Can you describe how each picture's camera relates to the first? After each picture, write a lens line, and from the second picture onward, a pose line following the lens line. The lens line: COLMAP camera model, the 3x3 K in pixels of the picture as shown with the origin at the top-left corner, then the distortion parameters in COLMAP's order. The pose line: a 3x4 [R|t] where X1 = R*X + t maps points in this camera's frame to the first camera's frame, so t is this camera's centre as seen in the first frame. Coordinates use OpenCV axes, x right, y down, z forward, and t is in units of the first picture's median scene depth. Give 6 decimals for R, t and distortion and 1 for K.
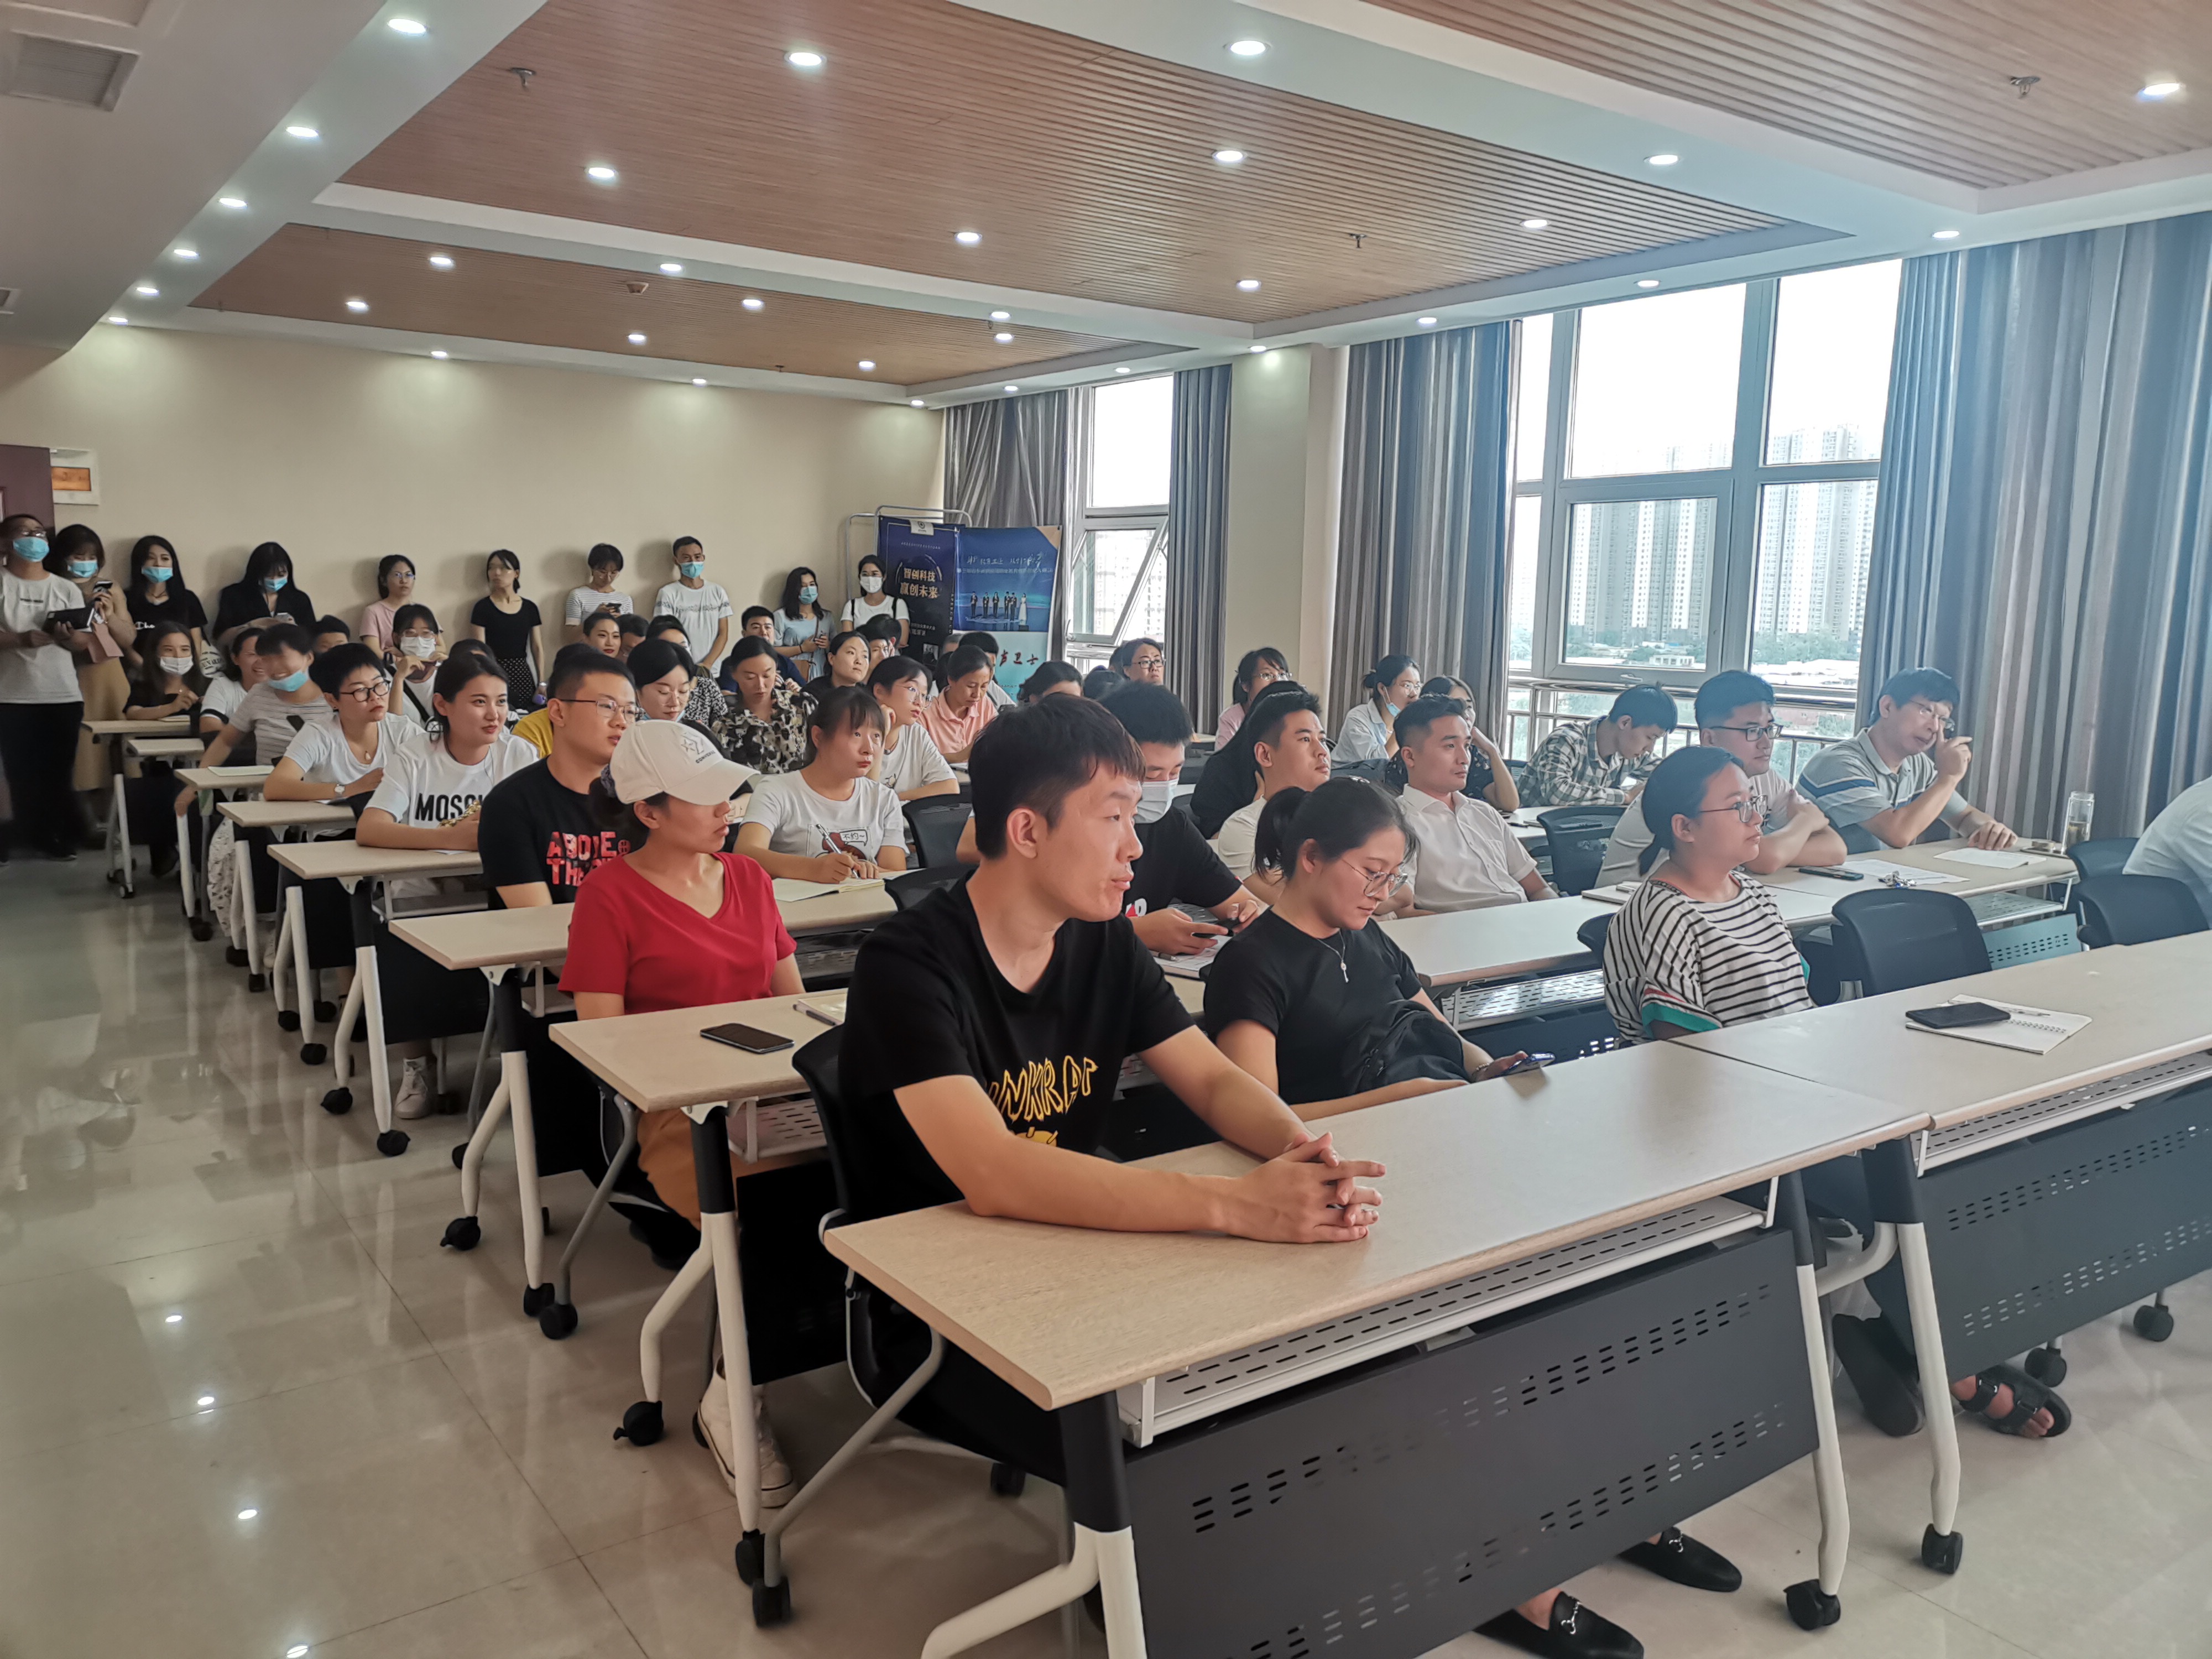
lens RADIAL K [[1654.2, 0, 1111.0], [0, 1654.2, 826.9], [0, 0, 1]] dist [-0.001101, -0.007602]
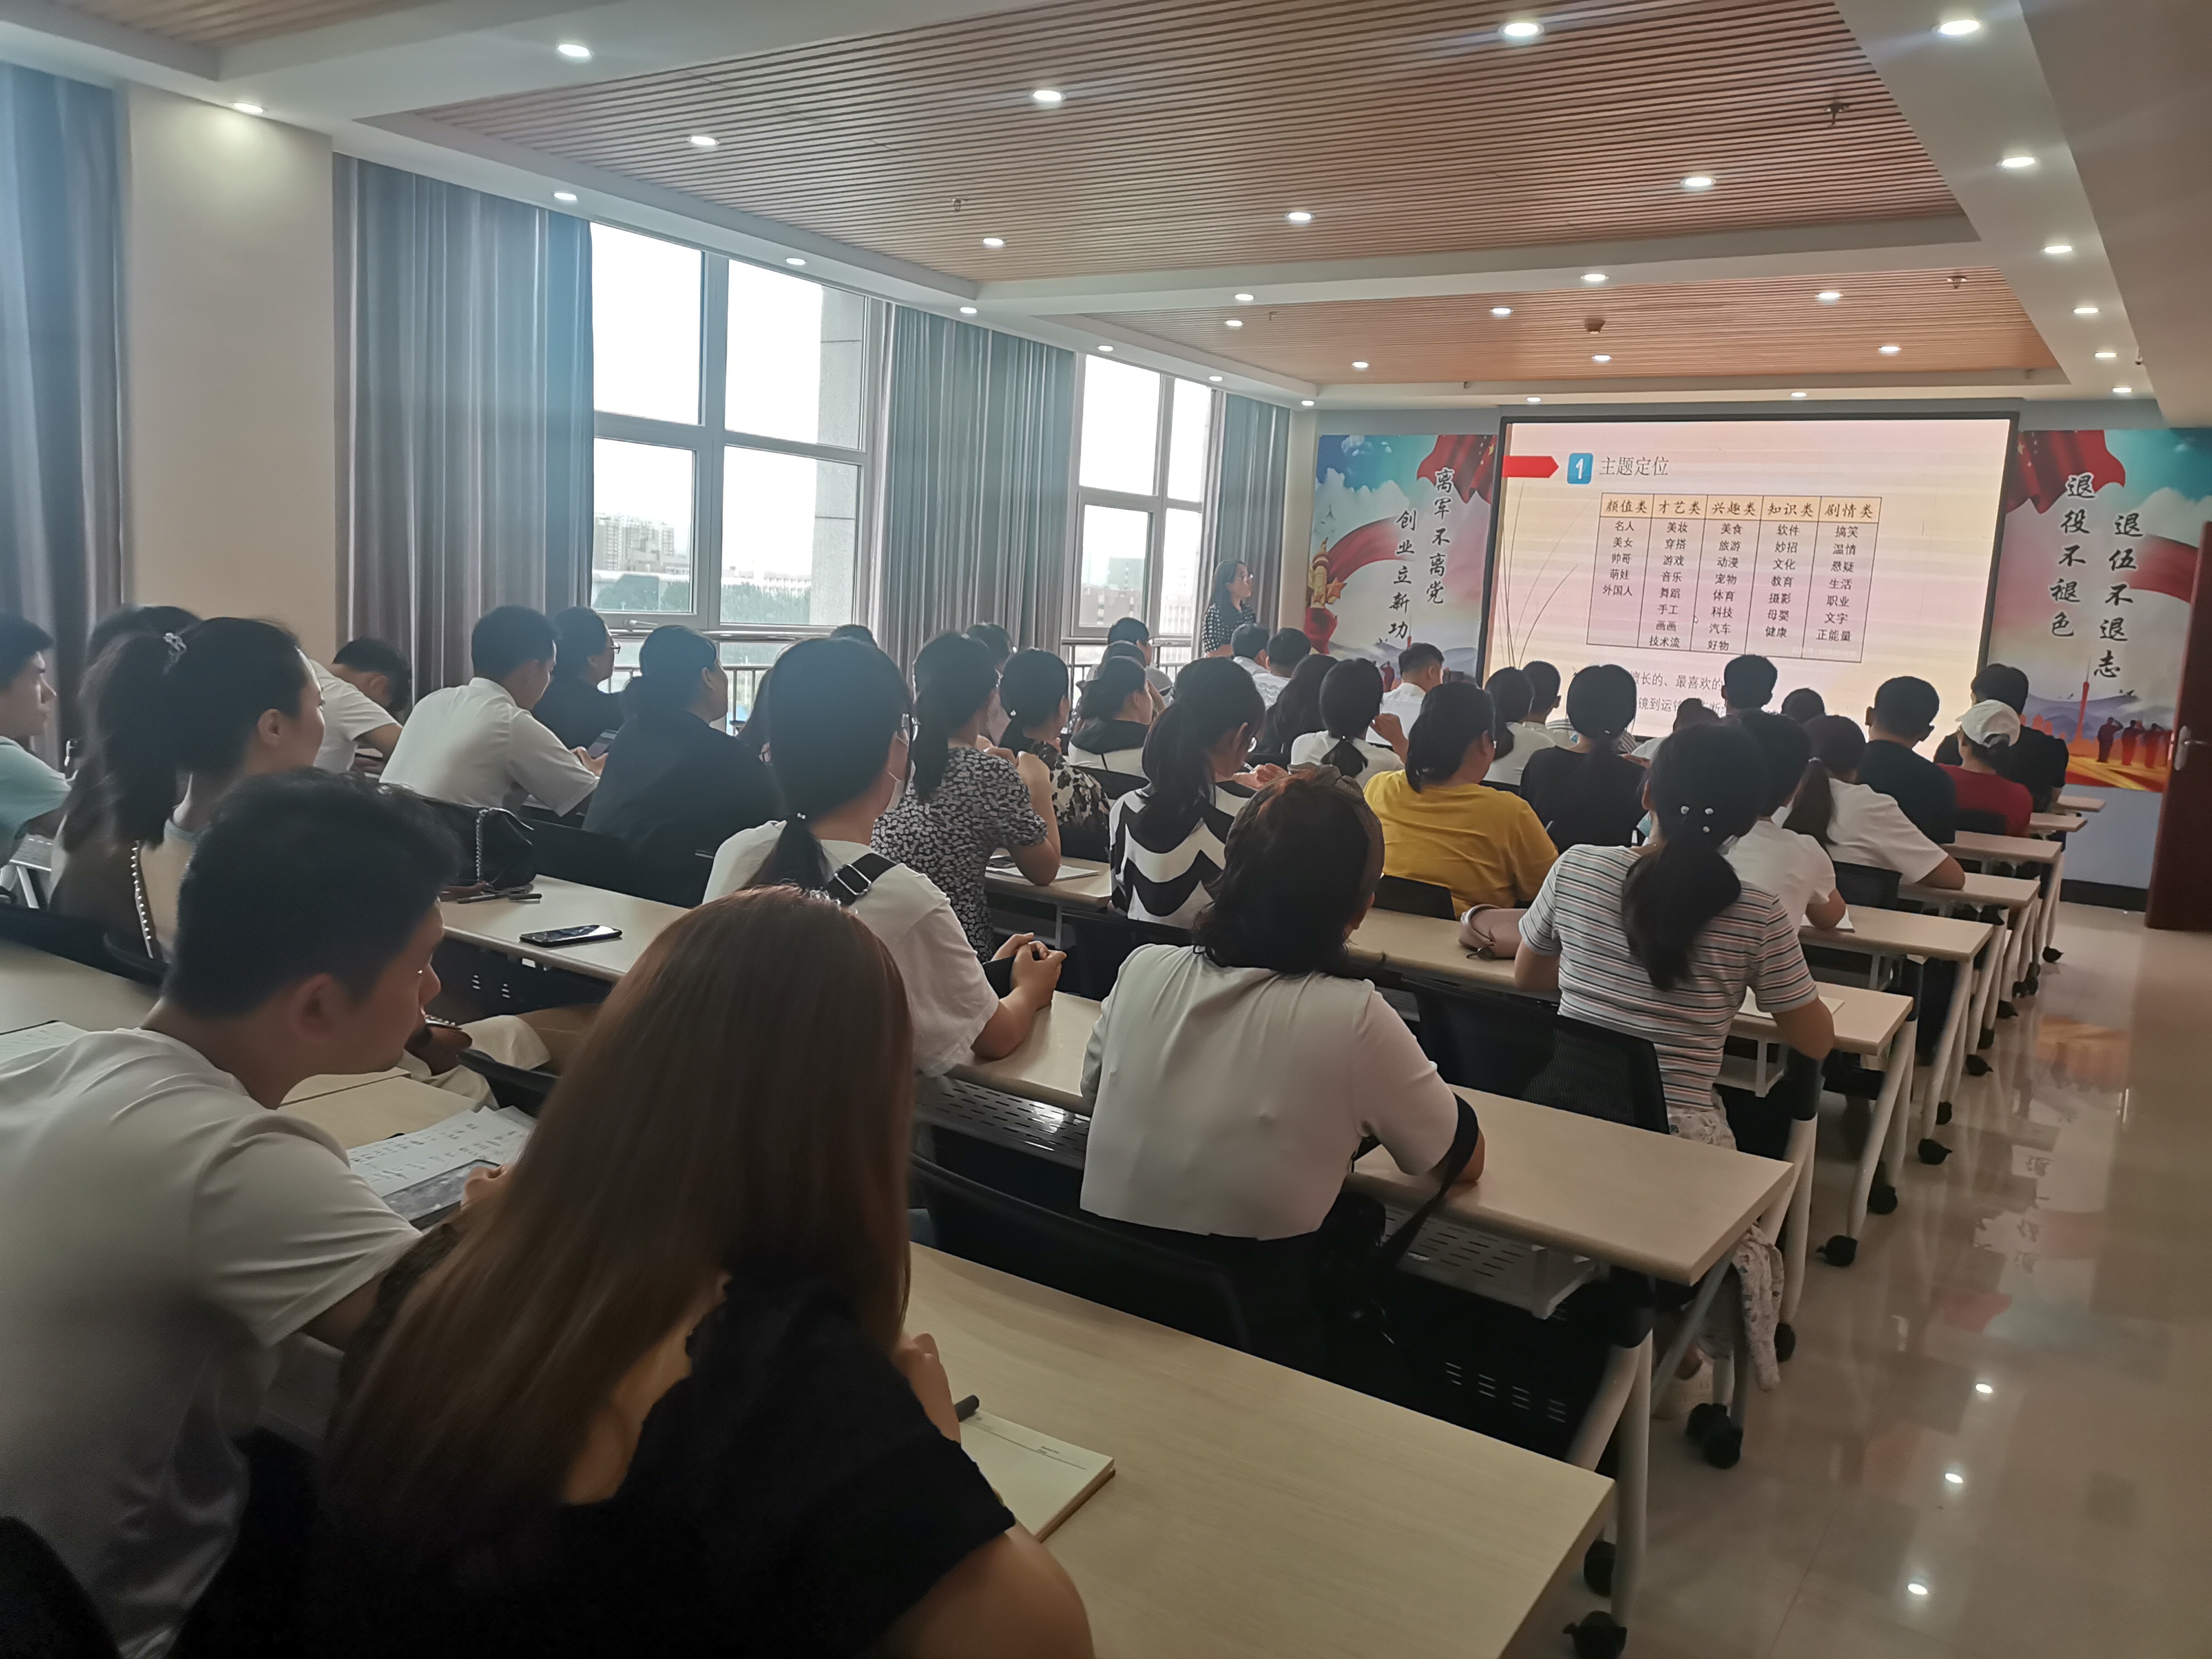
lens RADIAL K [[1654.2, 0, 1112.5], [0, 1654.2, 837.2], [0, 0, 1]] dist [-0.001101, -0.007602]
pose [[-0.392235, -0.175854, 0.902899, -0.820886], [0.053815, 0.975488, 0.213371, -0.185123], [-0.918290, 0.132281, -0.373157, 1.298861]]
